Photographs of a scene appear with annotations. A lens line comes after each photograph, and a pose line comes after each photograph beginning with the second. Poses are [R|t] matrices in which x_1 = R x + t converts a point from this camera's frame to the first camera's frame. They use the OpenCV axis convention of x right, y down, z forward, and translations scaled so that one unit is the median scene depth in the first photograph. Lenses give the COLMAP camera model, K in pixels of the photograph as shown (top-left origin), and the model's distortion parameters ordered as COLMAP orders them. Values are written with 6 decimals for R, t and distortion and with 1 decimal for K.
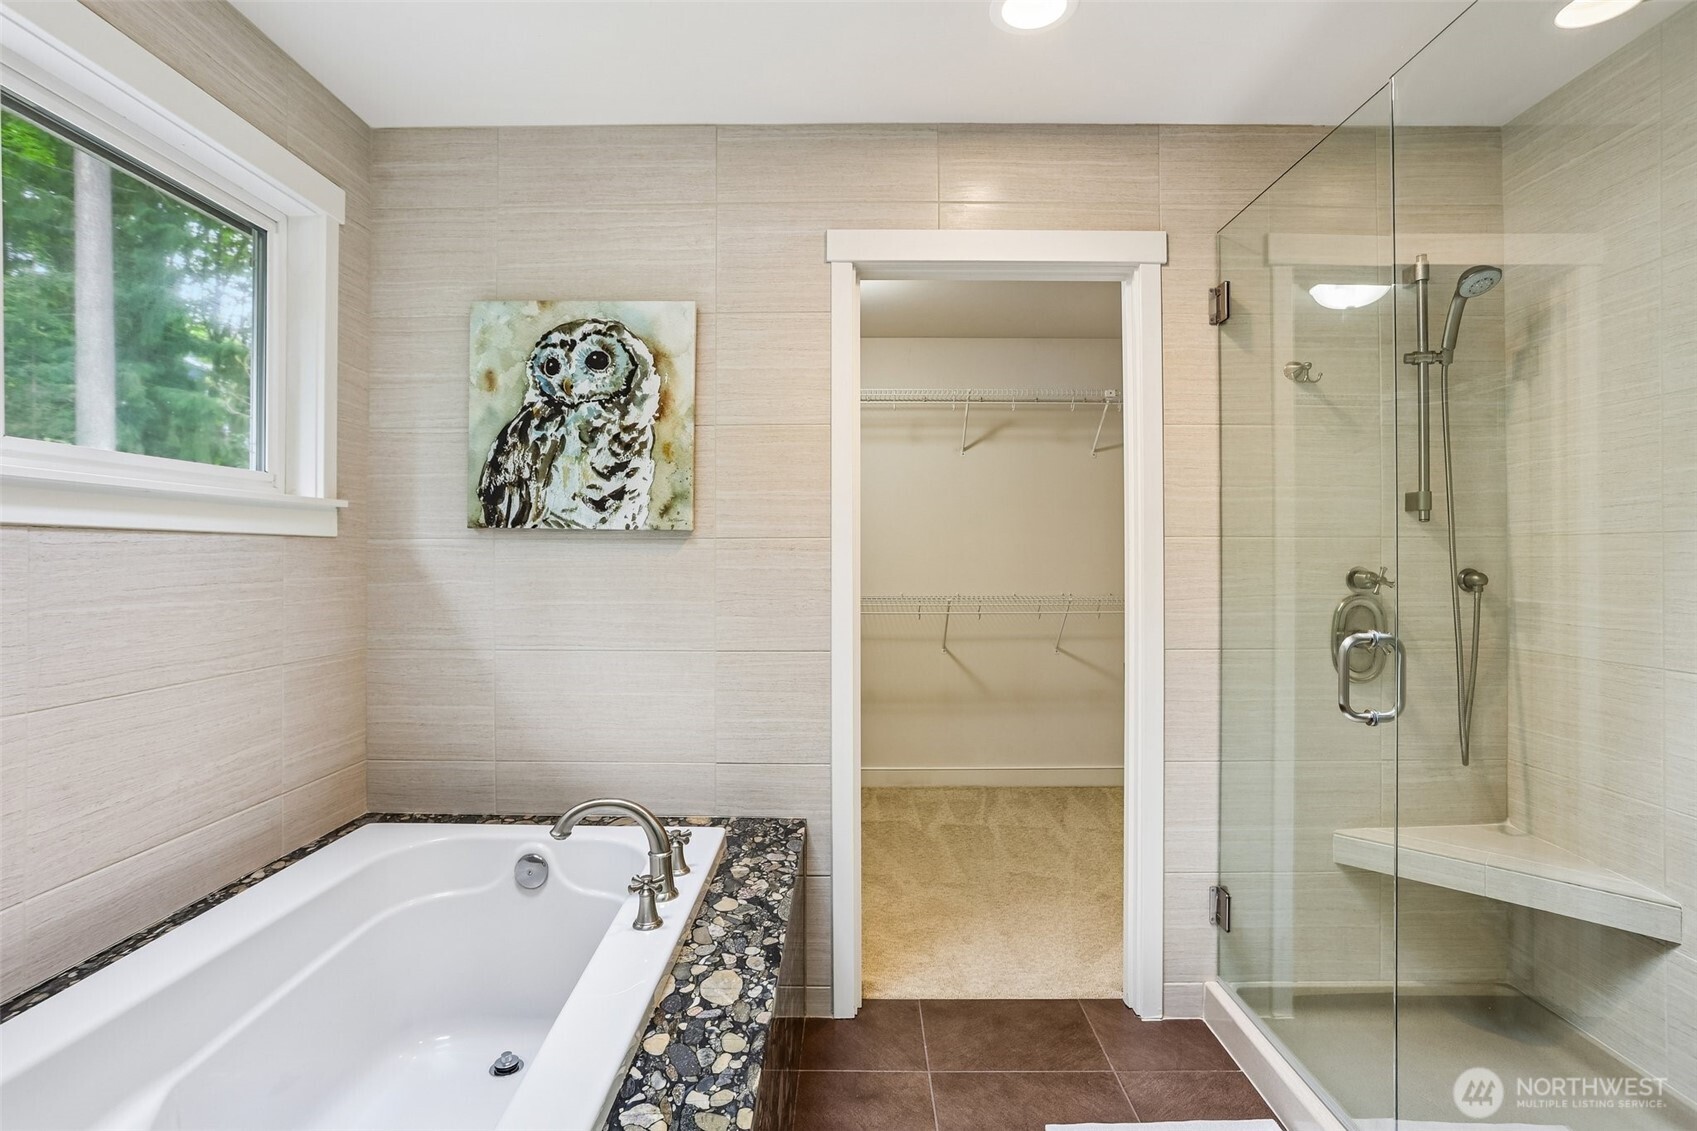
lens RADIAL K [[825.7, 0, 845.3], [0, 825.7, 558.0], [0, 0, 1]] dist [-0.016127, 0.001245]
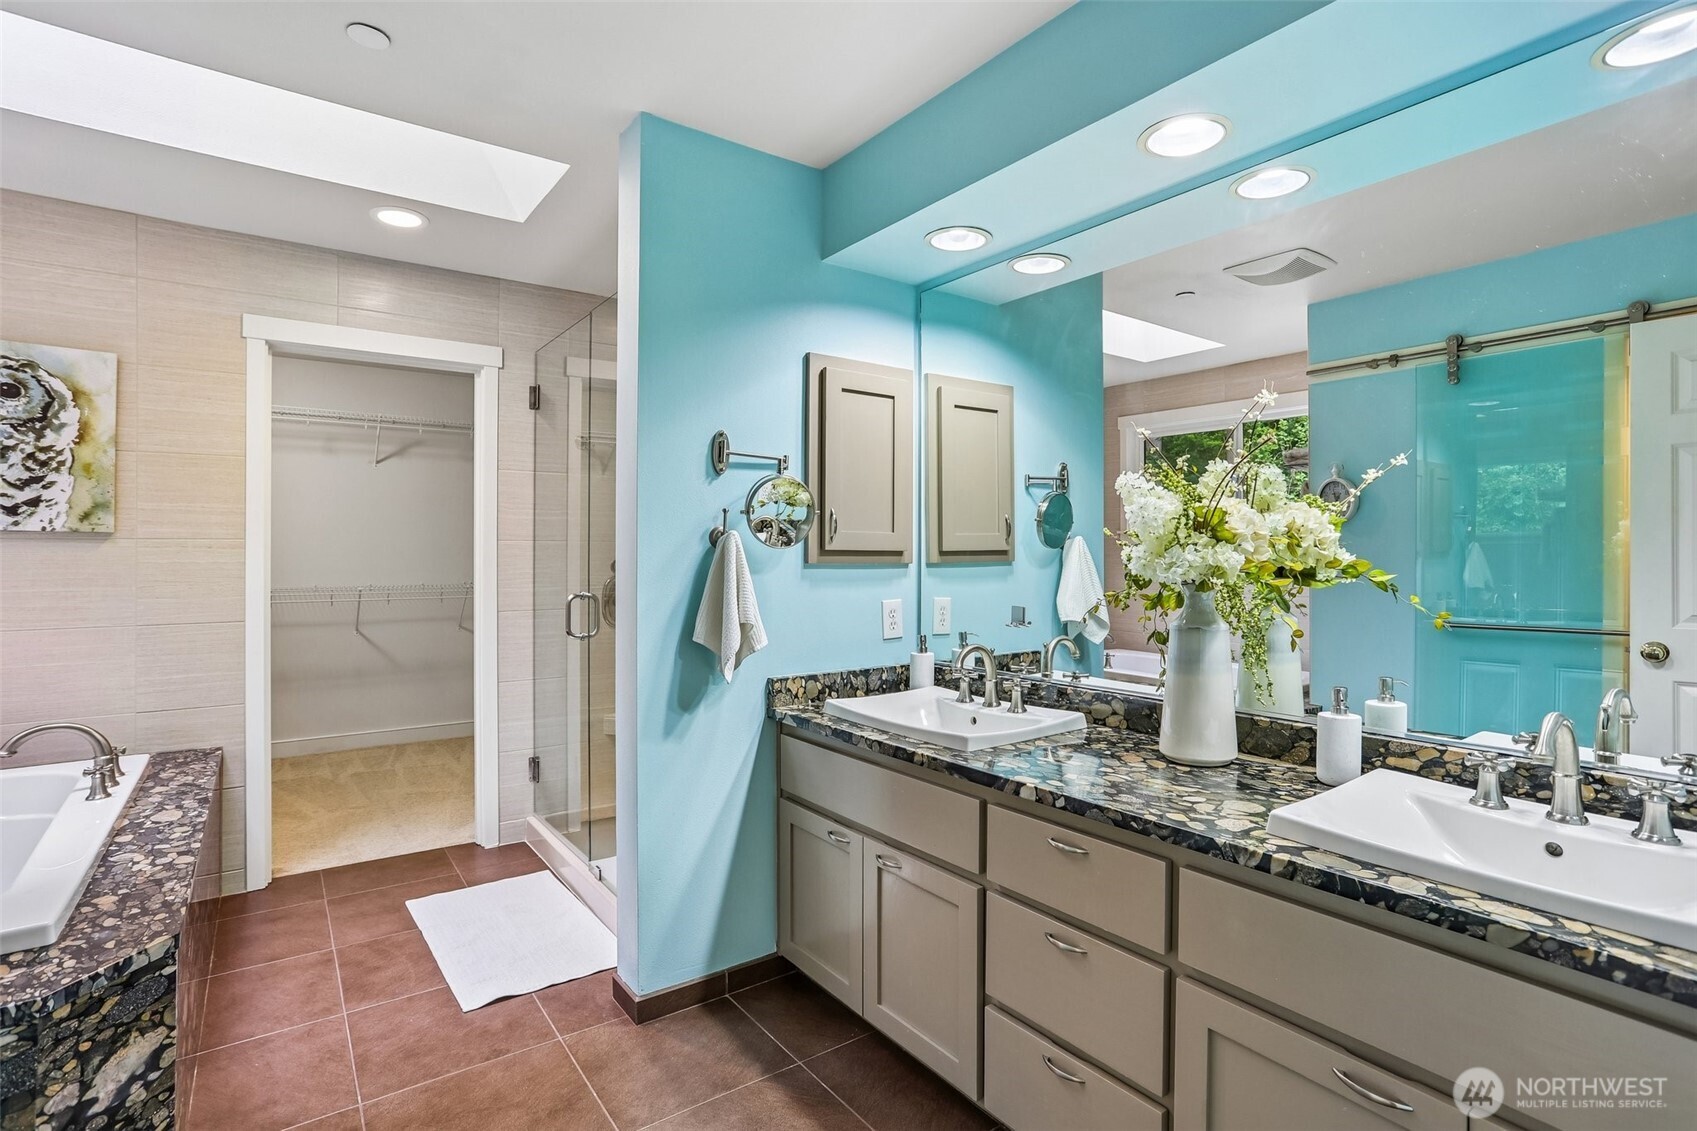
lens RADIAL K [[827.1, 0, 836.8], [0, 827.1, 548.8], [0, 0, 1]] dist [-0.051777, 0.028465]
pose [[0.812152, 0.003763, 0.583433, -0.004569], [-0.000341, 0.999982, -0.005975, -0.000949], [-0.583445, 0.004654, 0.812139, -0.673645]]
